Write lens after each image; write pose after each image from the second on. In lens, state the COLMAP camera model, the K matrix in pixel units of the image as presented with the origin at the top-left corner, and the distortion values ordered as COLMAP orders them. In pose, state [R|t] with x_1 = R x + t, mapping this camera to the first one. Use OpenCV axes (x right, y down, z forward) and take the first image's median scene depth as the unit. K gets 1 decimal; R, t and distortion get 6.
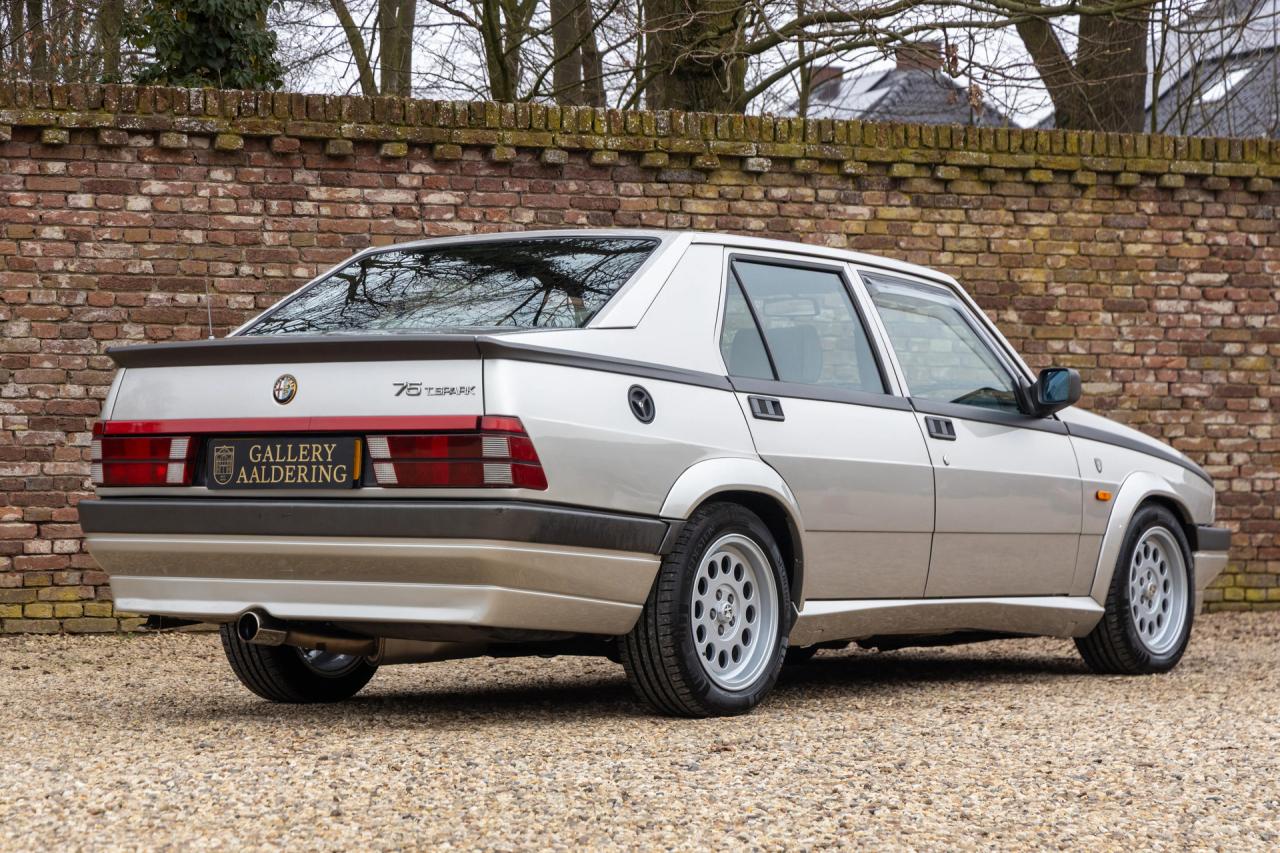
lens RADIAL K [[3382.9, 0, 697.6], [0, 3382.9, 431.5], [0, 0, 1]] dist [0.040448, -0.391123]
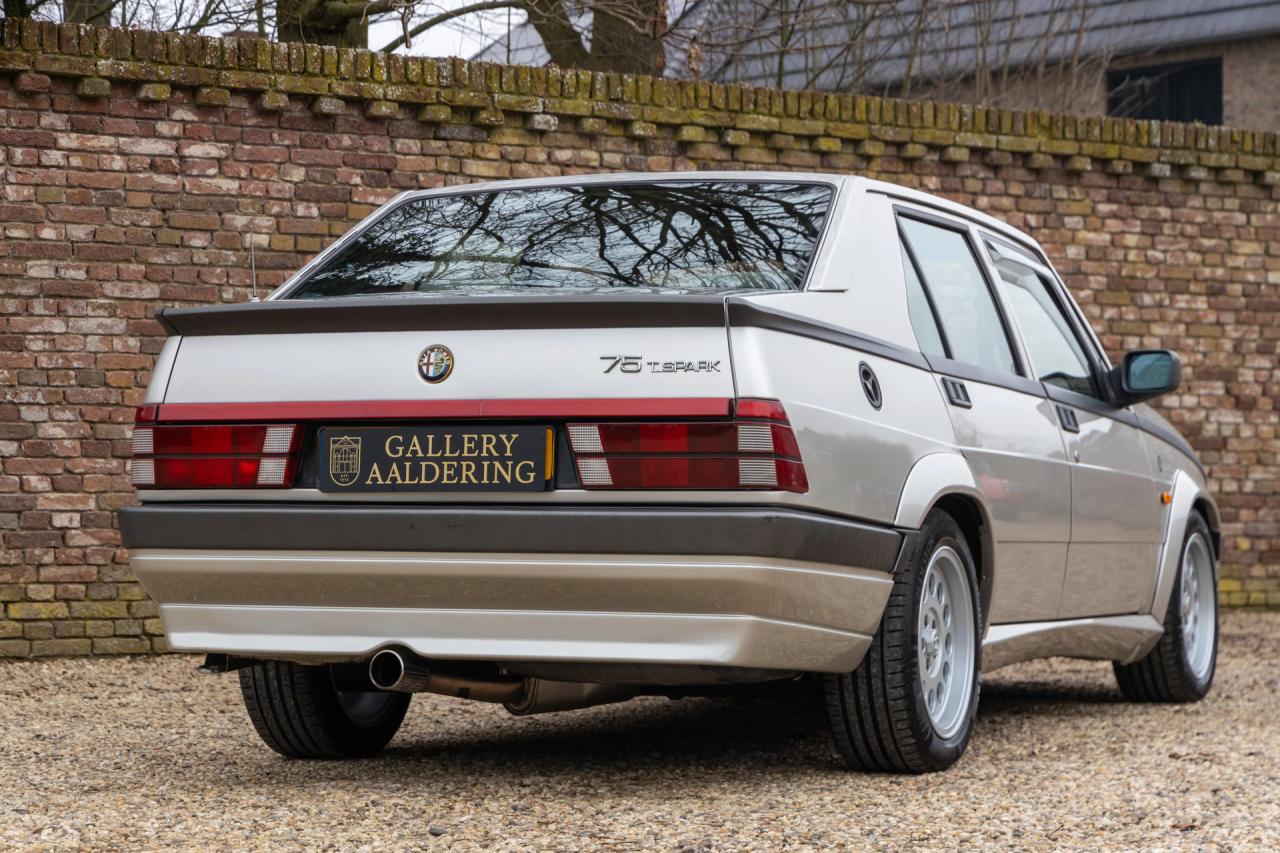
lens RADIAL K [[3250.5, 0, 675.6], [0, 3250.5, 423.4], [0, 0, 1]] dist [0.026985, -0.638698]
pose [[0.974862, 0.004244, 0.222771, -0.142914], [-0.003703, 0.999989, -0.002845, 0.002056], [-0.222780, 0.001948, 0.974867, 0.171697]]
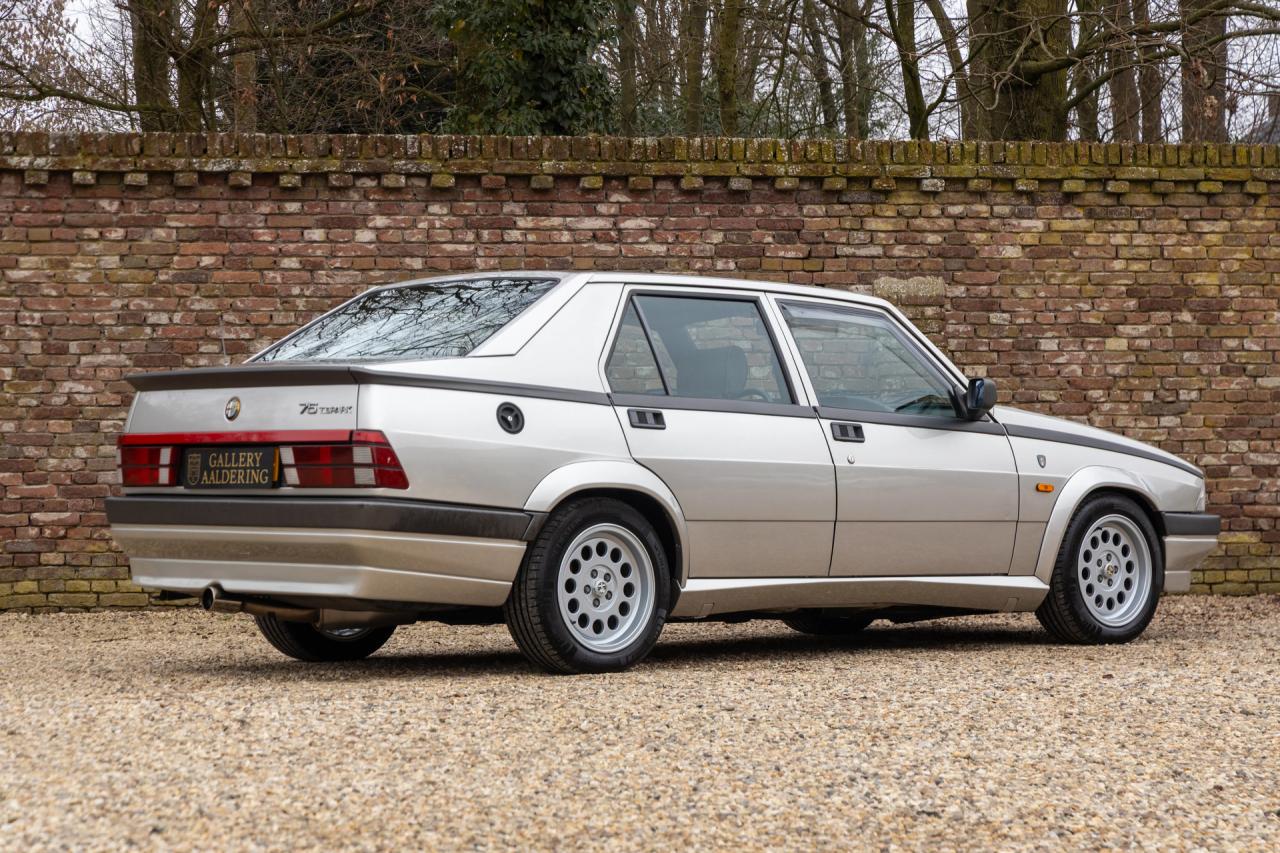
lens RADIAL K [[3382.9, 0, 697.6], [0, 3382.9, 431.5], [0, 0, 1]] dist [0.040448, -0.391123]
pose [[0.972650, -0.008373, -0.232126, 0.207480], [0.010111, 0.999929, 0.006296, -0.006223], [0.232057, -0.008470, 0.972665, -0.099963]]
